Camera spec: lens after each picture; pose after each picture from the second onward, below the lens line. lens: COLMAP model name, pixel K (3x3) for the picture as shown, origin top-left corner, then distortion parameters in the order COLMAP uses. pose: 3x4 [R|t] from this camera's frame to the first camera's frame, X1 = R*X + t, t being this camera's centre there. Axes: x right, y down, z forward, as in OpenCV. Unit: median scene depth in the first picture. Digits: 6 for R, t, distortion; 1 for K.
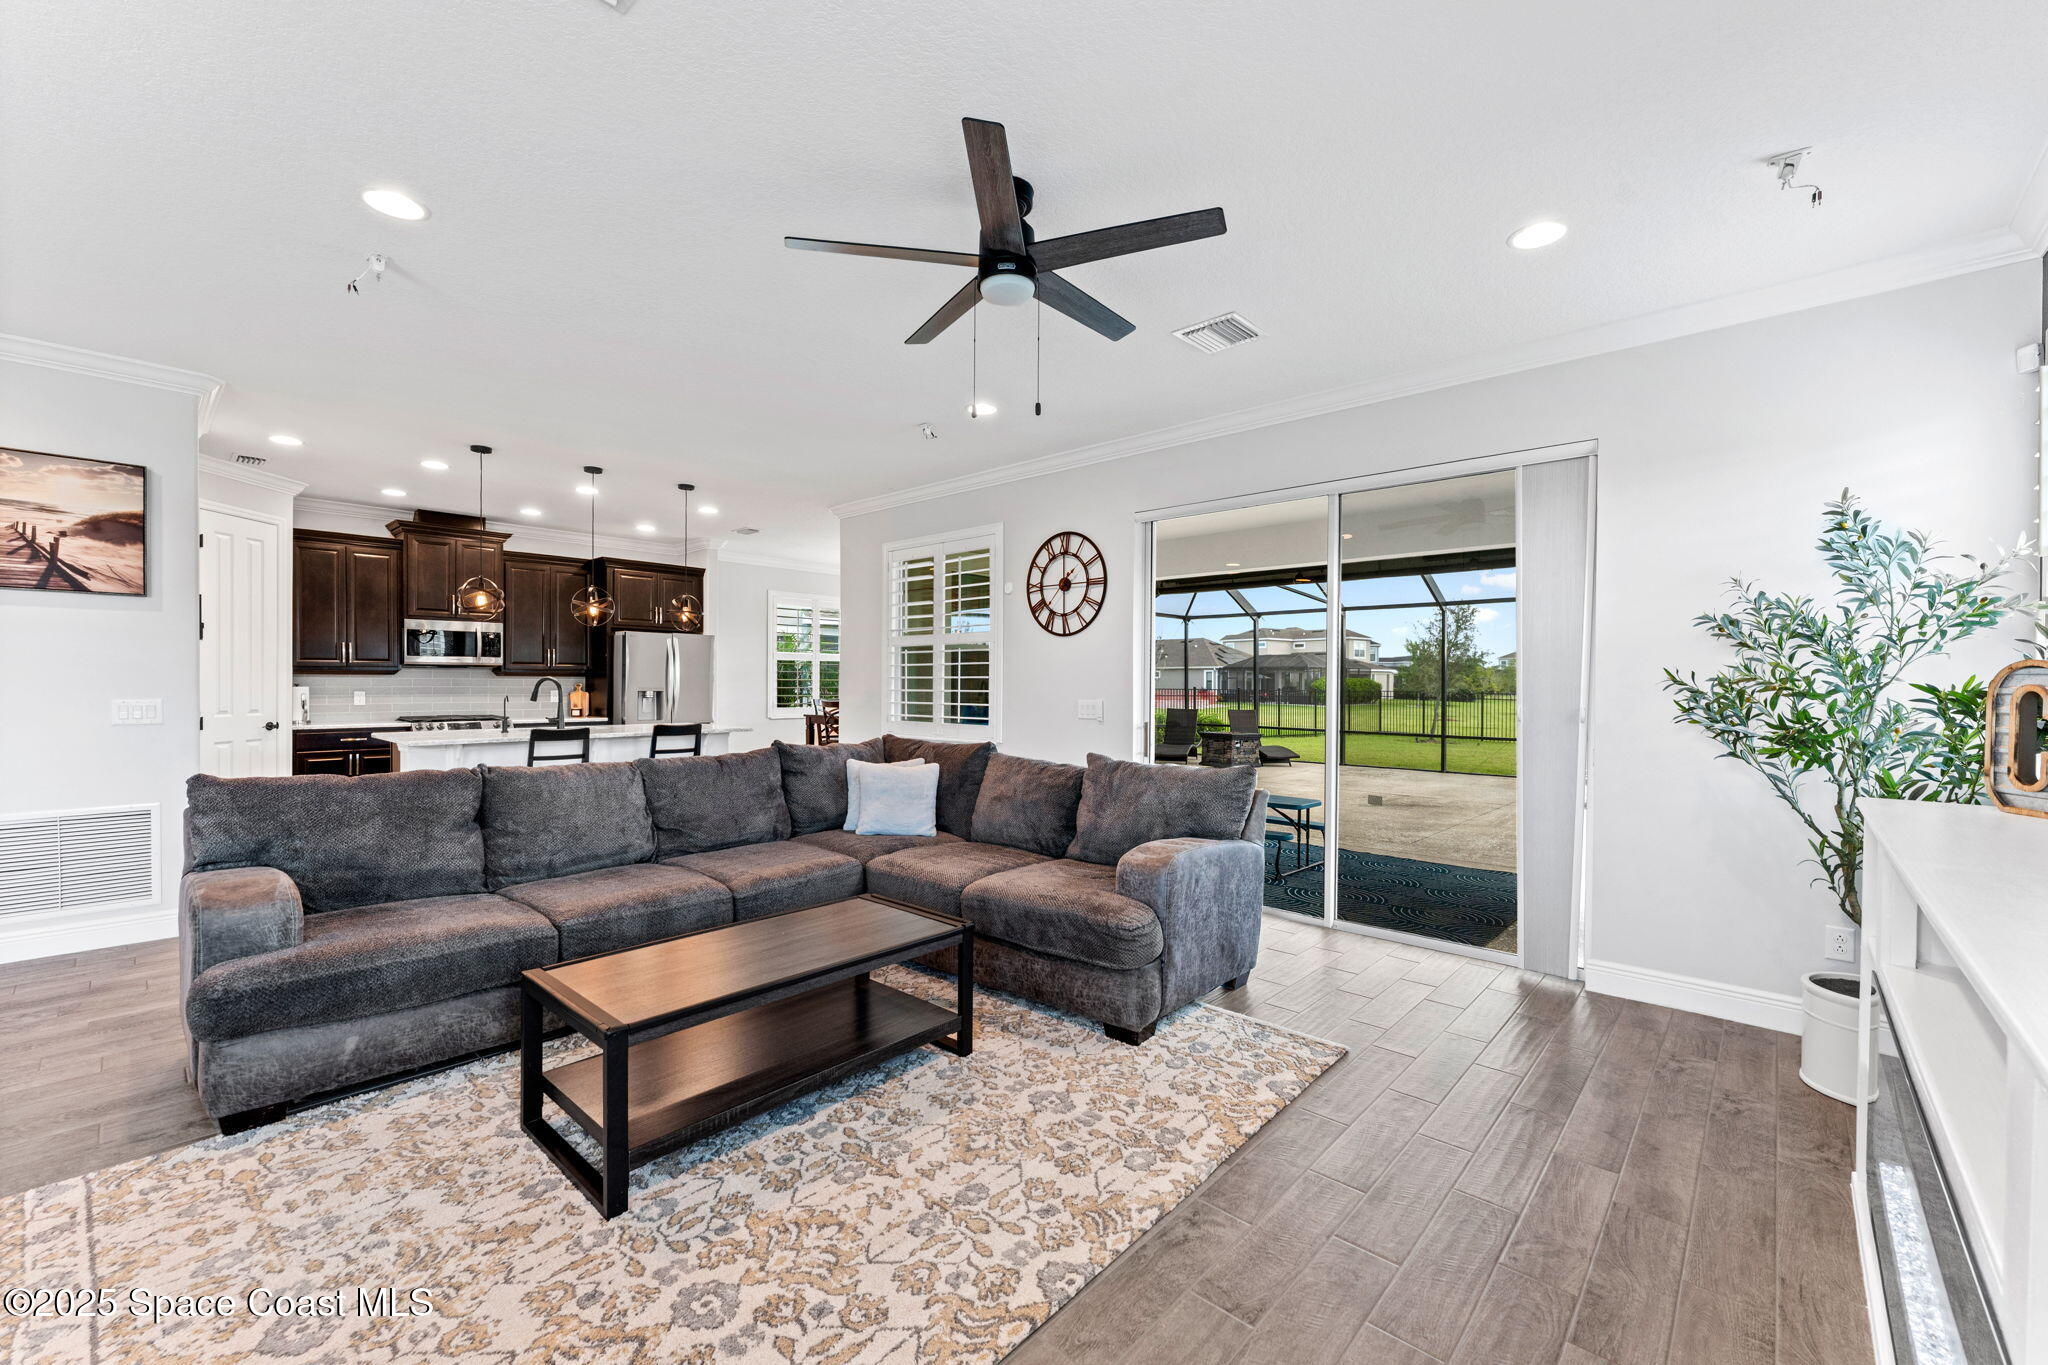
lens RADIAL K [[821.7, 0, 1026.1], [0, 821.7, 691.8], [0, 0, 1]] dist [-0.000352, 0.000239]
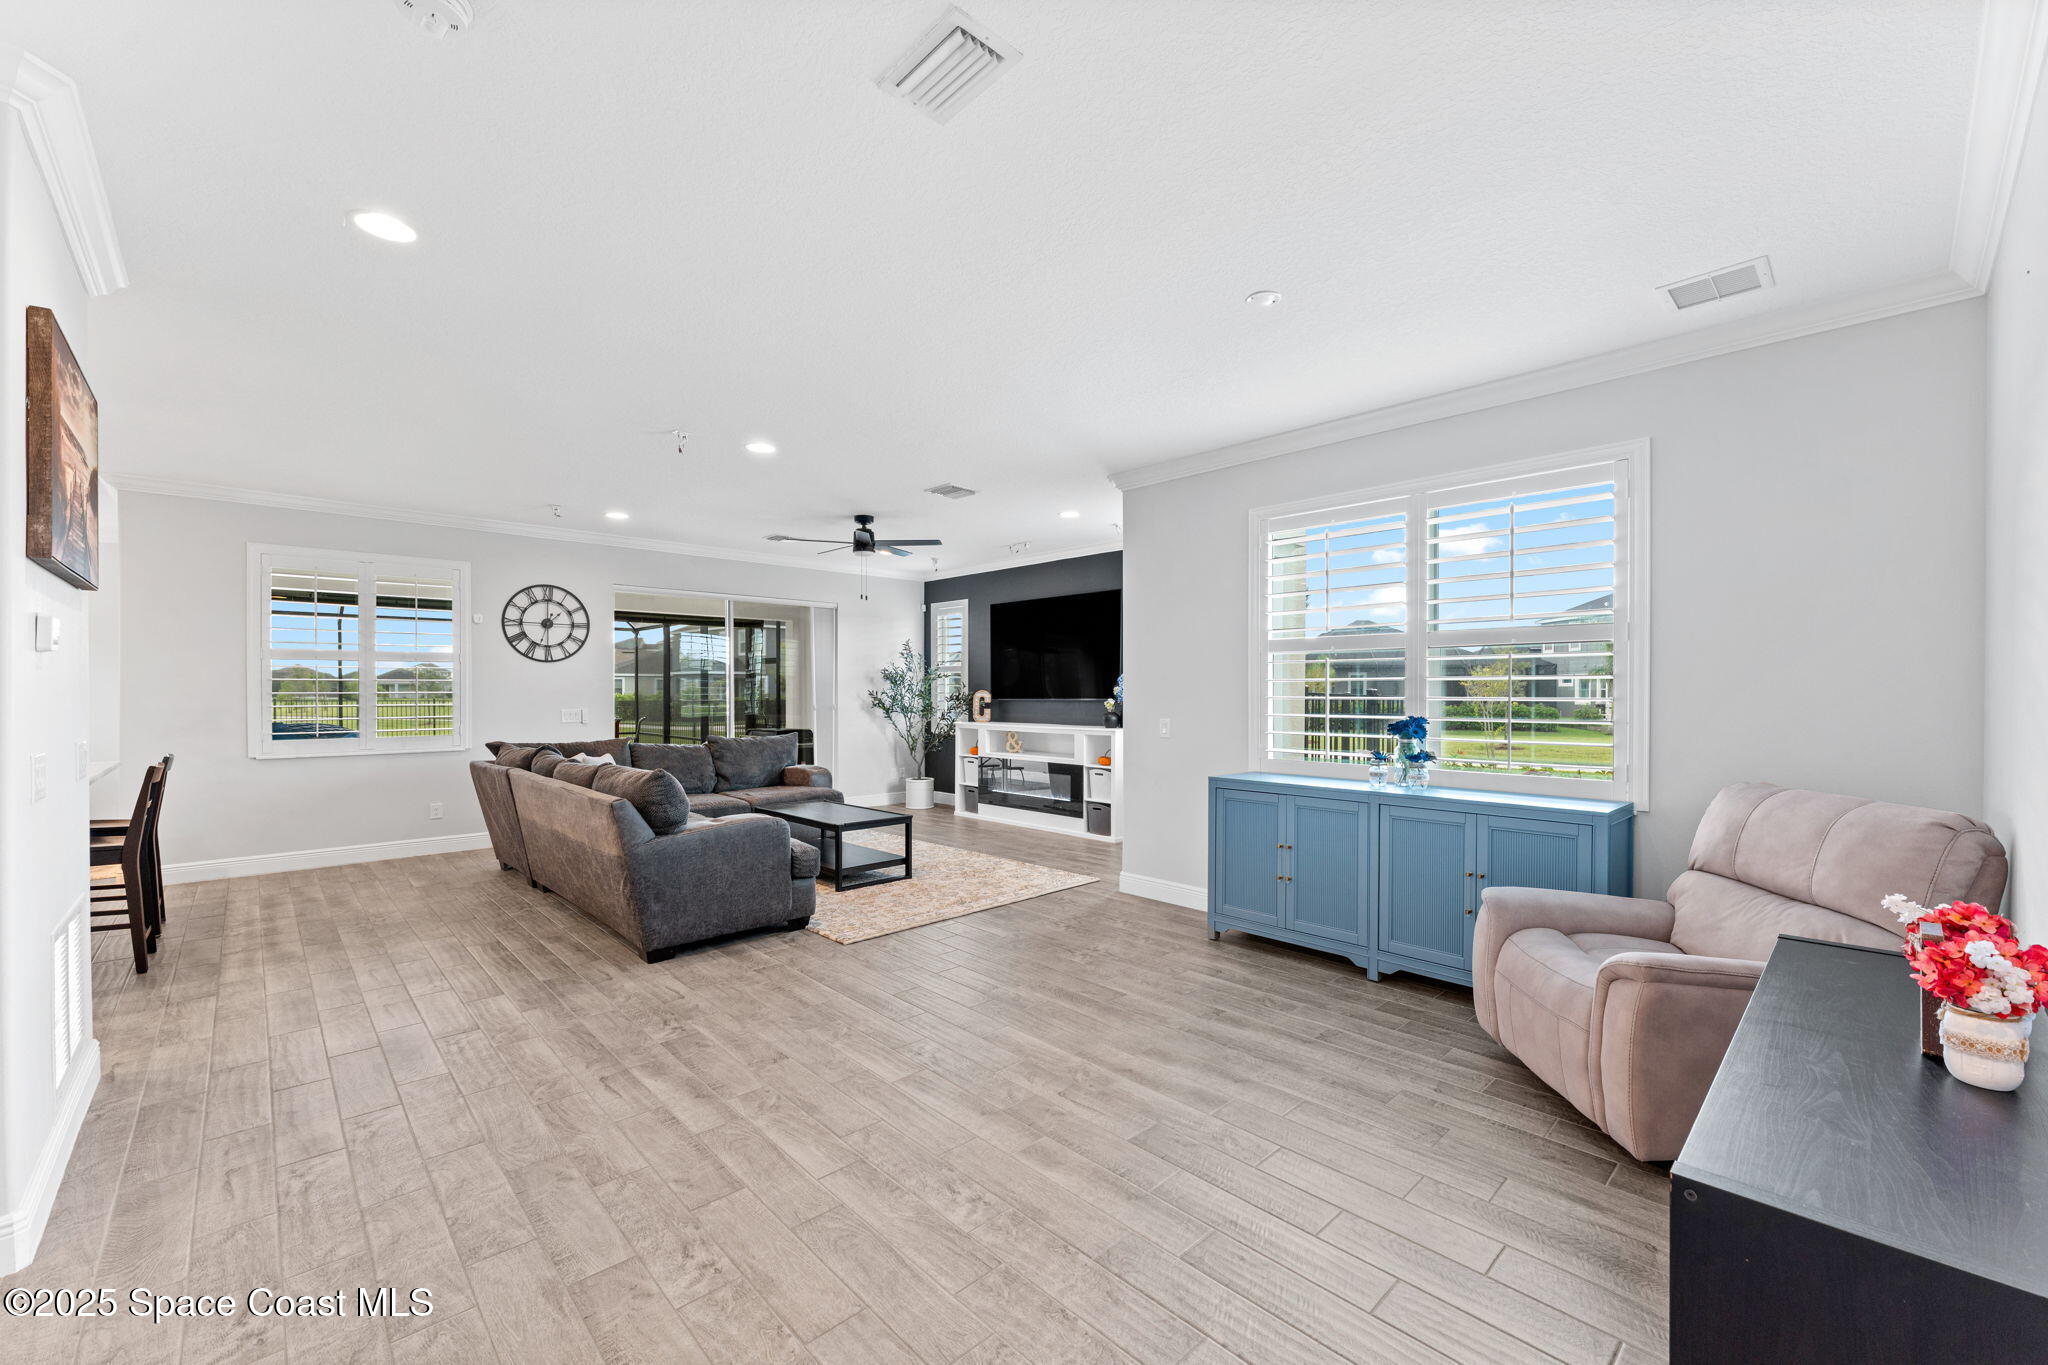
lens RADIAL K [[821.7, 0, 1026.1], [0, 821.7, 691.8], [0, 0, 1]] dist [-0.000352, 0.000239]
pose [[0.072289, -0.009424, 0.997339, -1.193989], [0.010037, 0.999912, 0.008721, -0.022757], [-0.997333, 0.009380, 0.072377, 0.121879]]
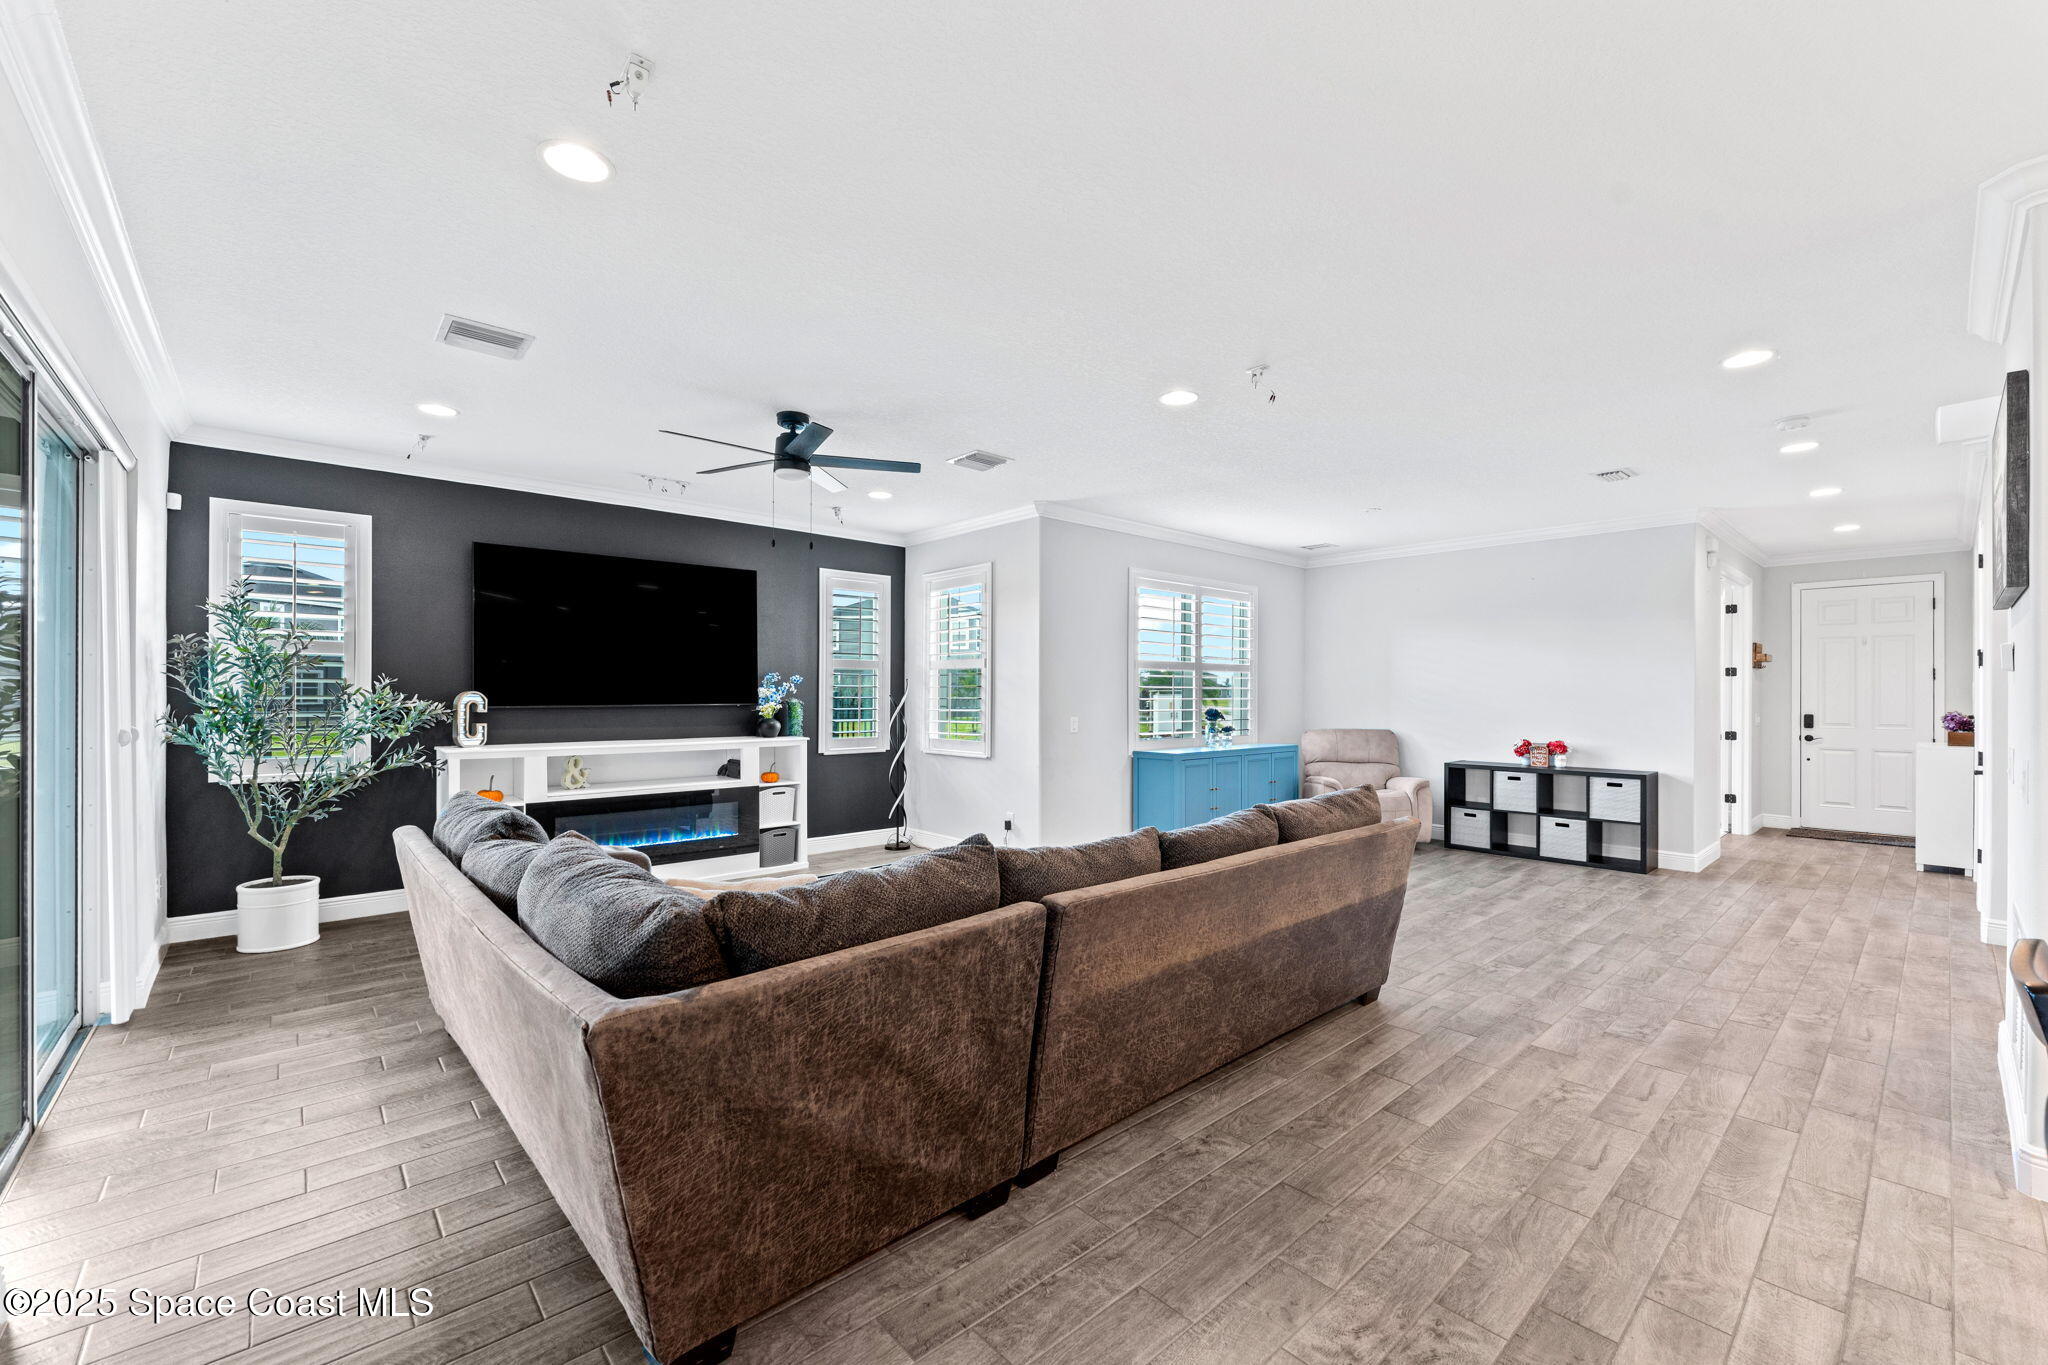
lens RADIAL K [[821.7, 0, 1026.1], [0, 821.7, 691.8], [0, 0, 1]] dist [-0.000352, 0.000239]
pose [[-0.994836, -0.011691, 0.100816, -0.299962], [-0.010888, 0.999905, 0.008507, -0.025904], [-0.100906, 0.007366, -0.994869, 1.162807]]
